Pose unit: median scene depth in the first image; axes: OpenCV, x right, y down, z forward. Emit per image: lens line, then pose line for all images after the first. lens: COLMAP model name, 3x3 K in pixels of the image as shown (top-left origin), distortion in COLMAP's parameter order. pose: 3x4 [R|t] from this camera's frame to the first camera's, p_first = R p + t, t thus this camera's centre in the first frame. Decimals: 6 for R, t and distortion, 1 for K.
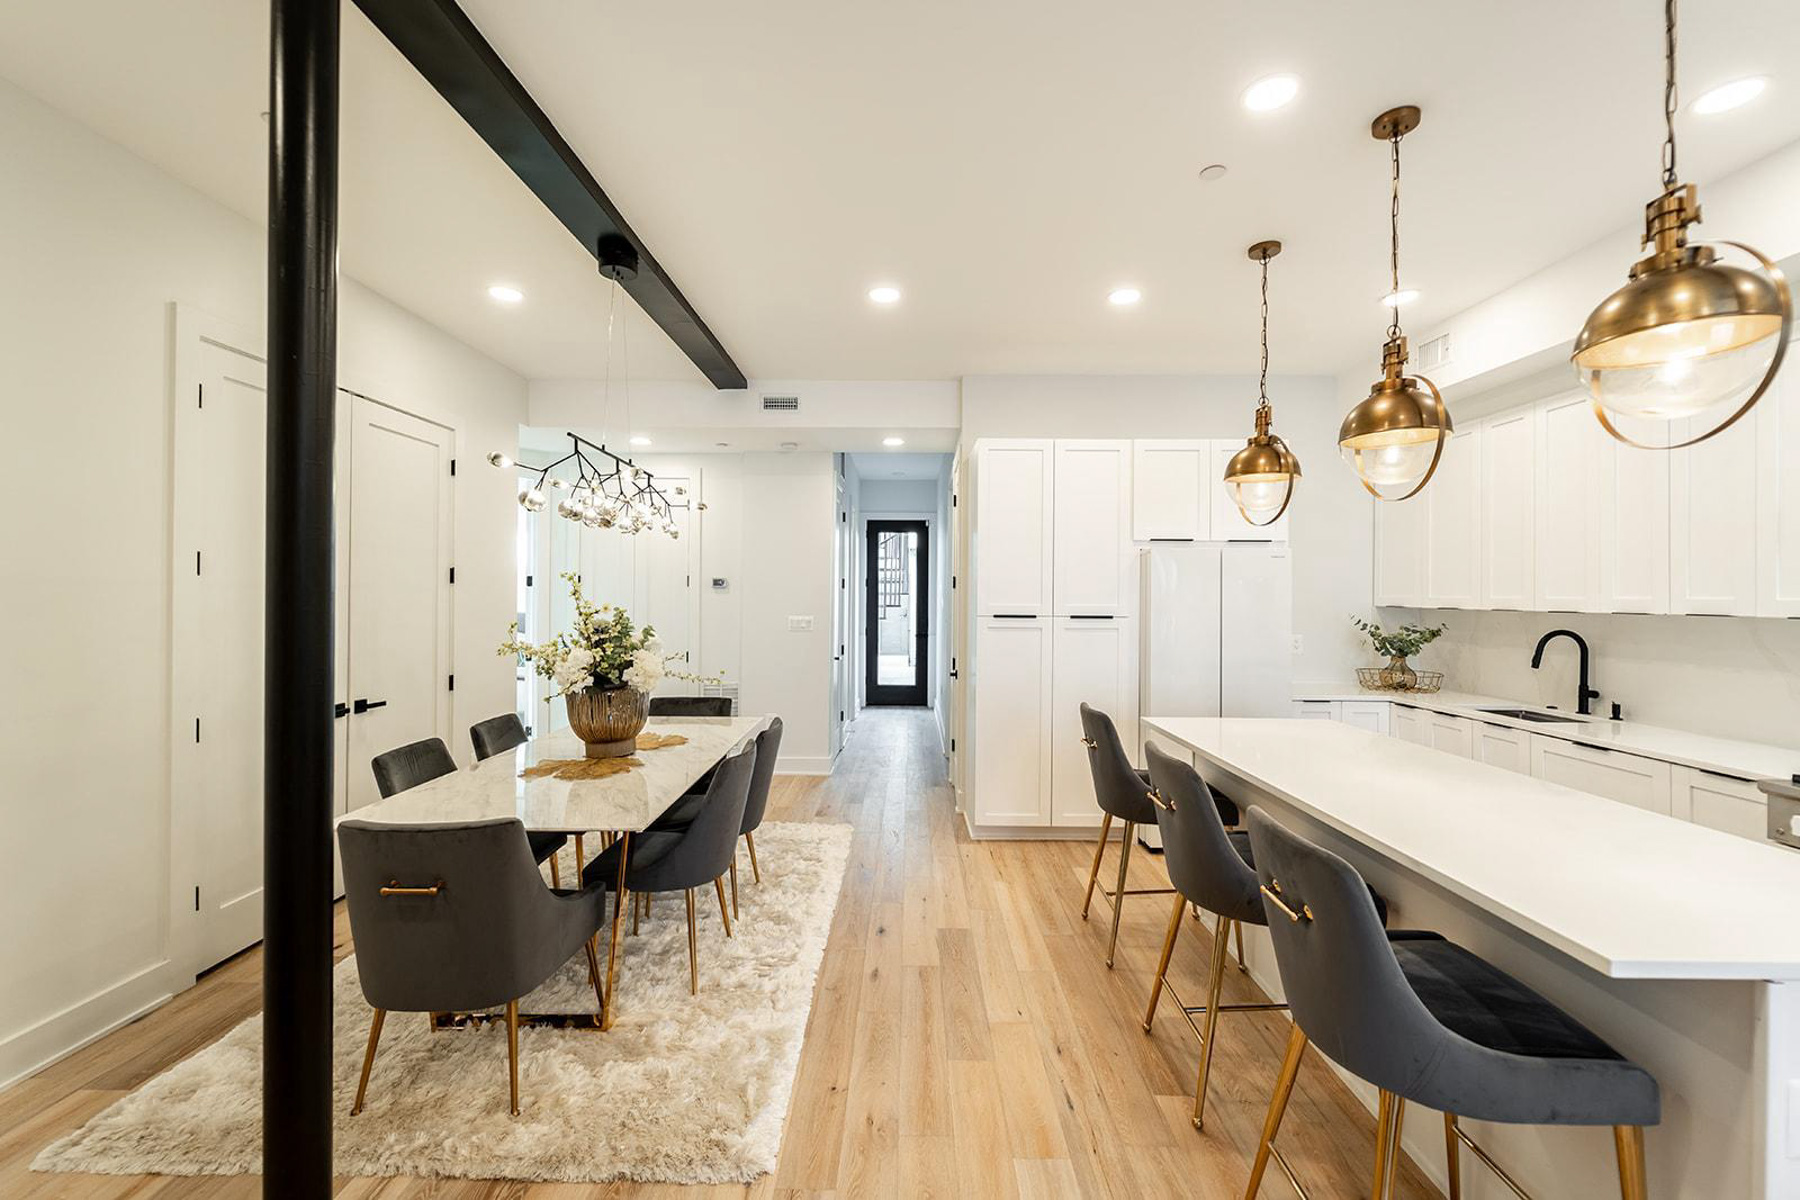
lens RADIAL K [[721.0, 0, 896.2], [0, 721.0, 594.4], [0, 0, 1]] dist [0.001504, -0.000446]
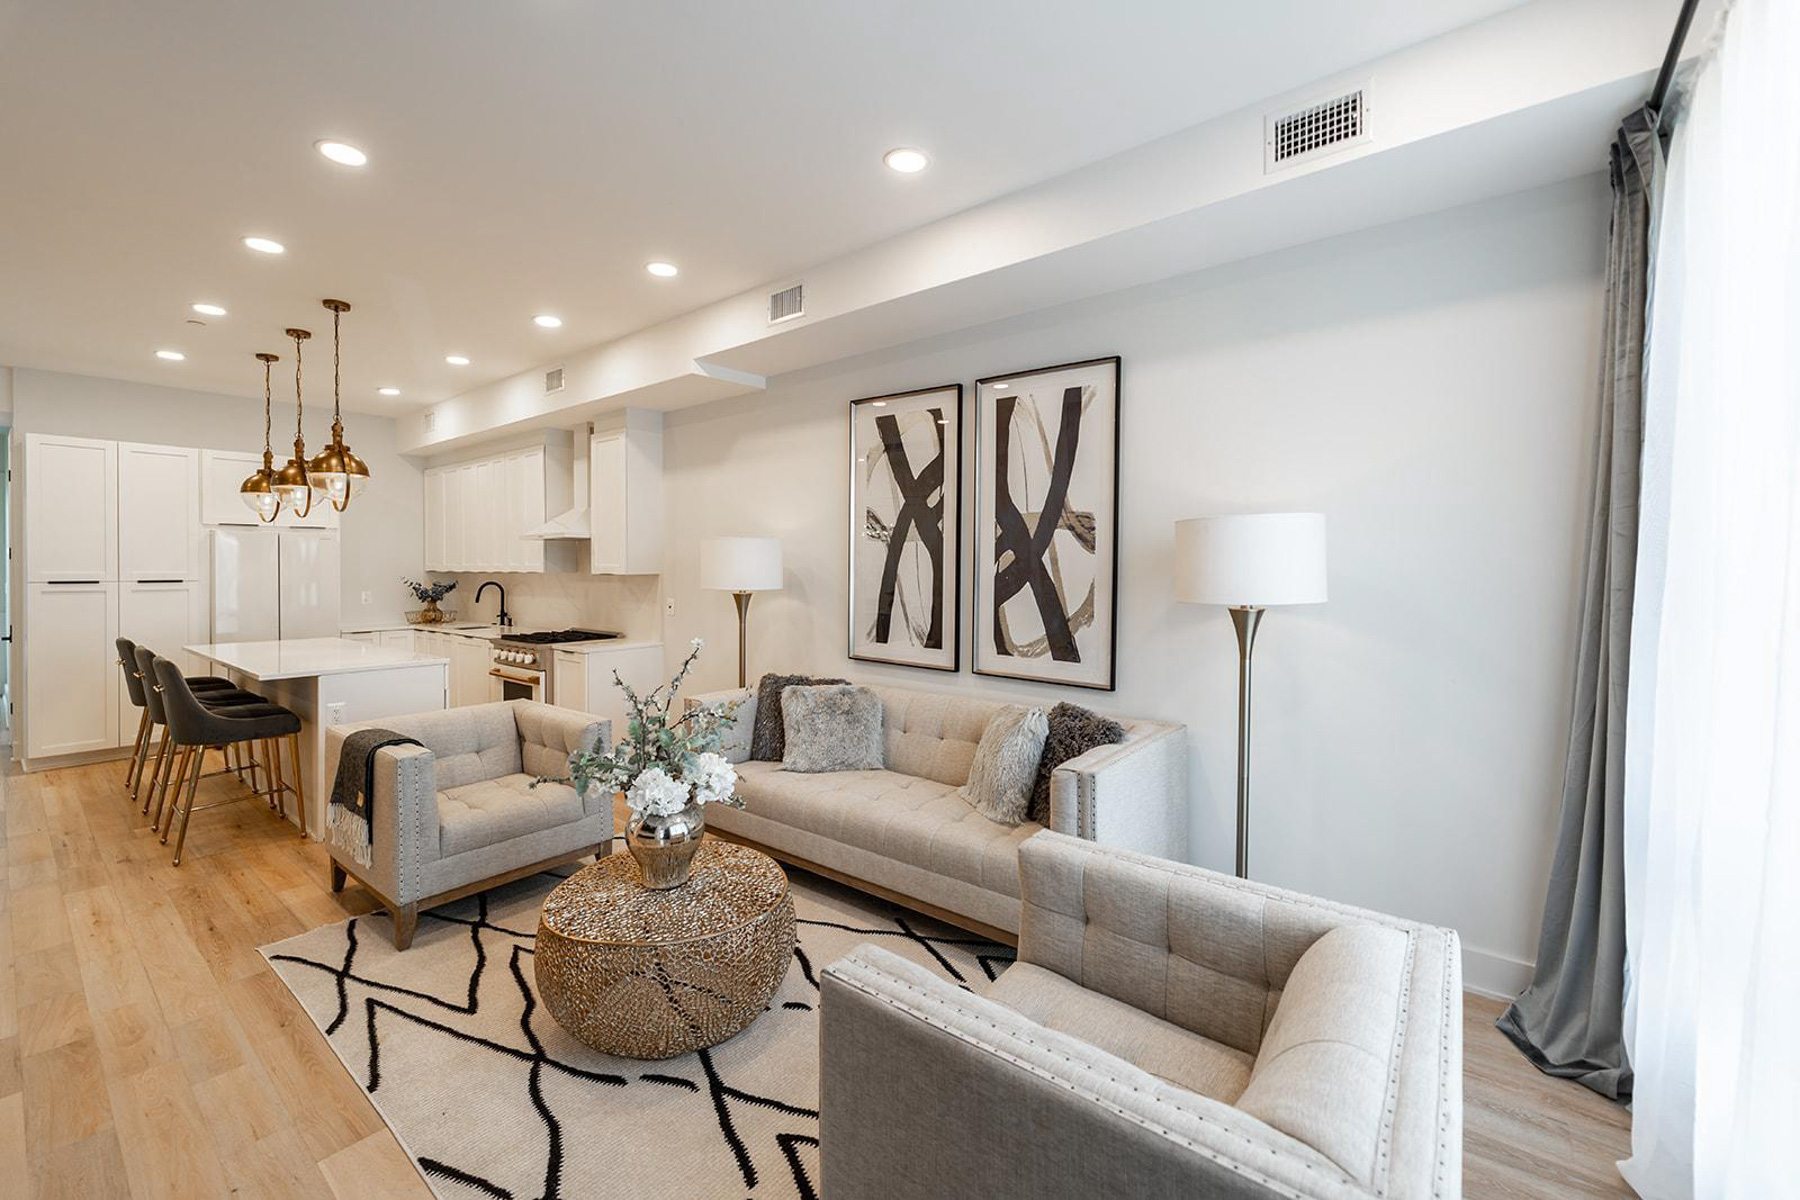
lens RADIAL K [[734.5, 0, 881.2], [0, 734.5, 574.0], [0, 0, 1]] dist [0.000507, -0.000141]
pose [[0.621713, -0.013803, 0.783123, 0.051623], [0.003938, 0.999887, 0.014497, 0.004730], [-0.783235, -0.005929, 0.621697, -1.123248]]
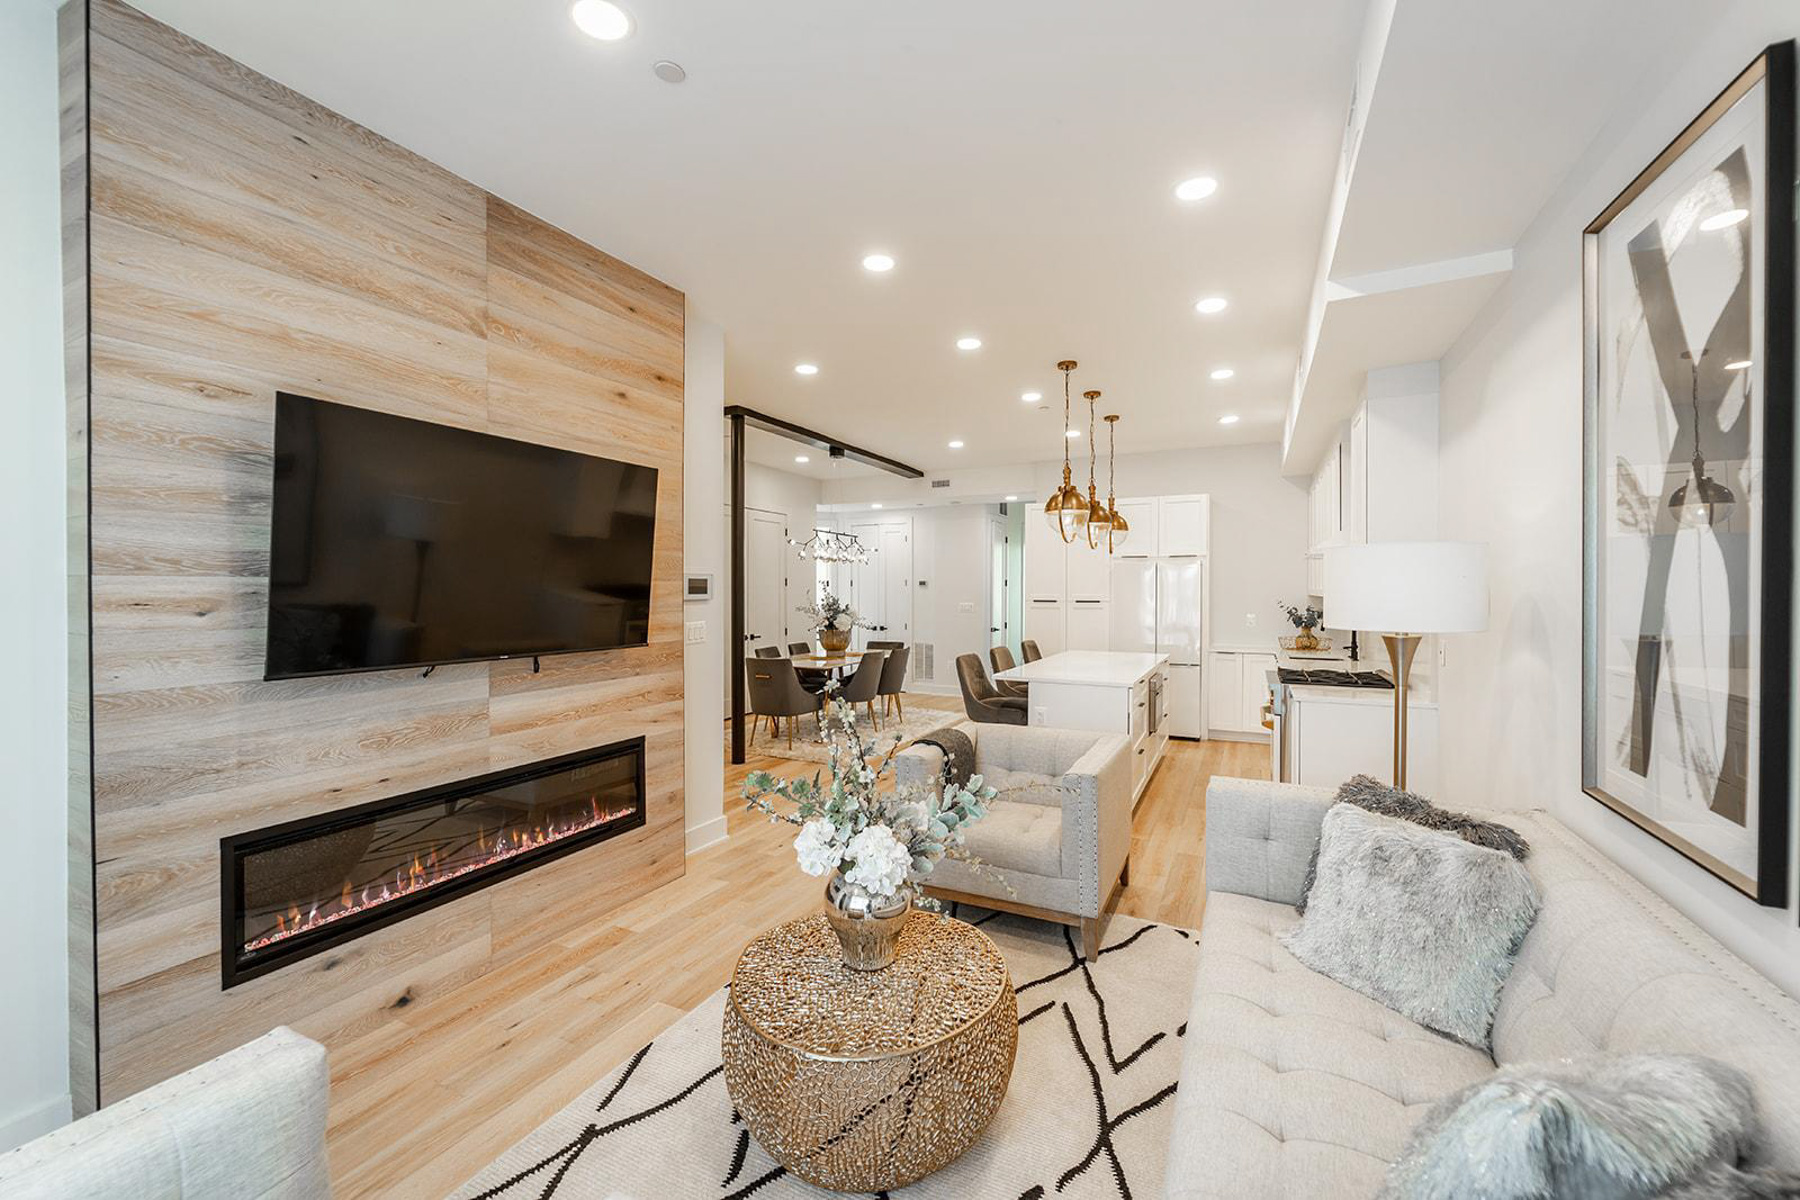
lens RADIAL K [[716.0, 0, 896.0], [0, 716.0, 599.5], [0, 0, 1]] dist [0.001510, -0.000442]
pose [[0.901793, 0.000154, -0.432167, 0.794347], [0.004846, 0.999933, 0.010467, 0.007170], [0.432140, -0.011533, 0.901733, -1.038020]]
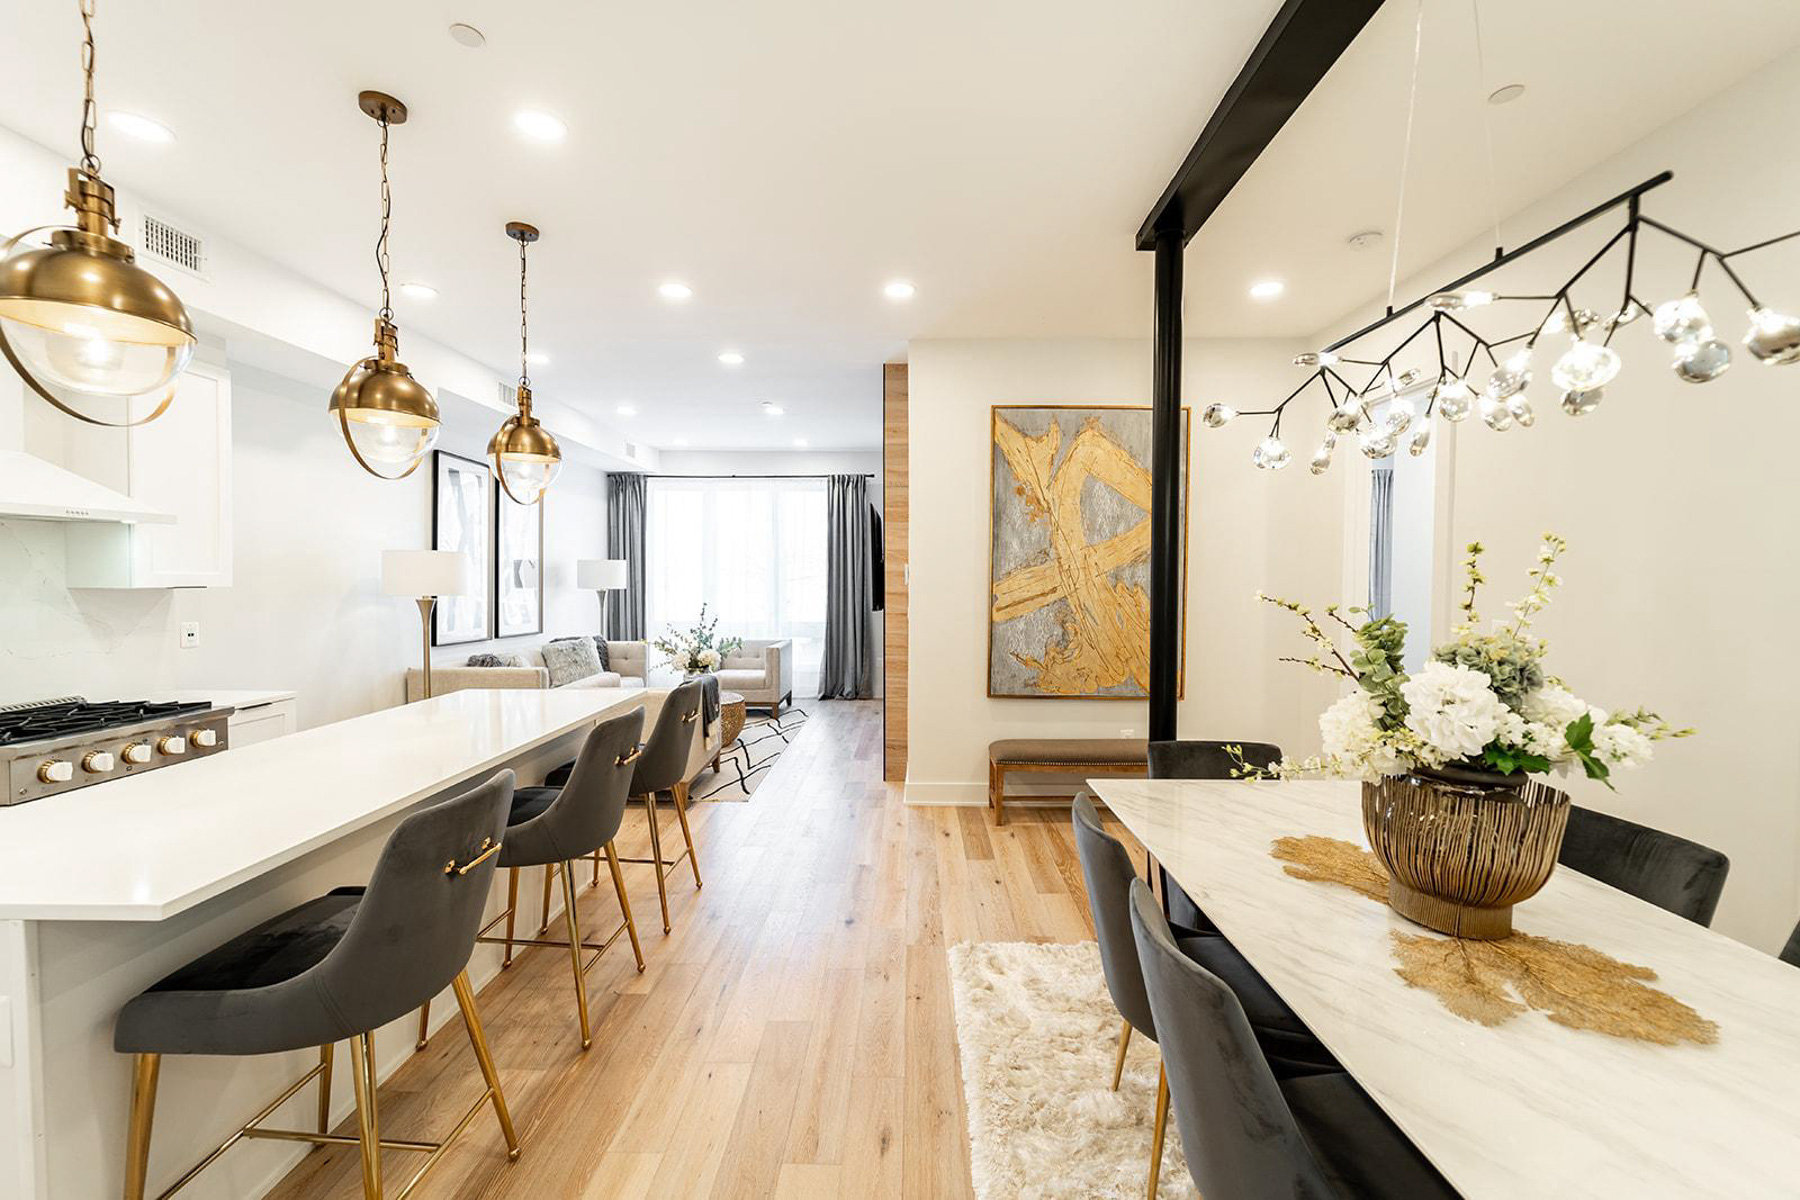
lens RADIAL K [[716.0, 0, 896.0], [0, 716.0, 599.5], [0, 0, 1]] dist [0.001510, -0.000442]
pose [[-0.999941, -0.010211, 0.003796, -0.031691], [-0.010090, 0.999480, 0.030620, 0.002418], [-0.004107, 0.030580, -0.999524, 1.414763]]
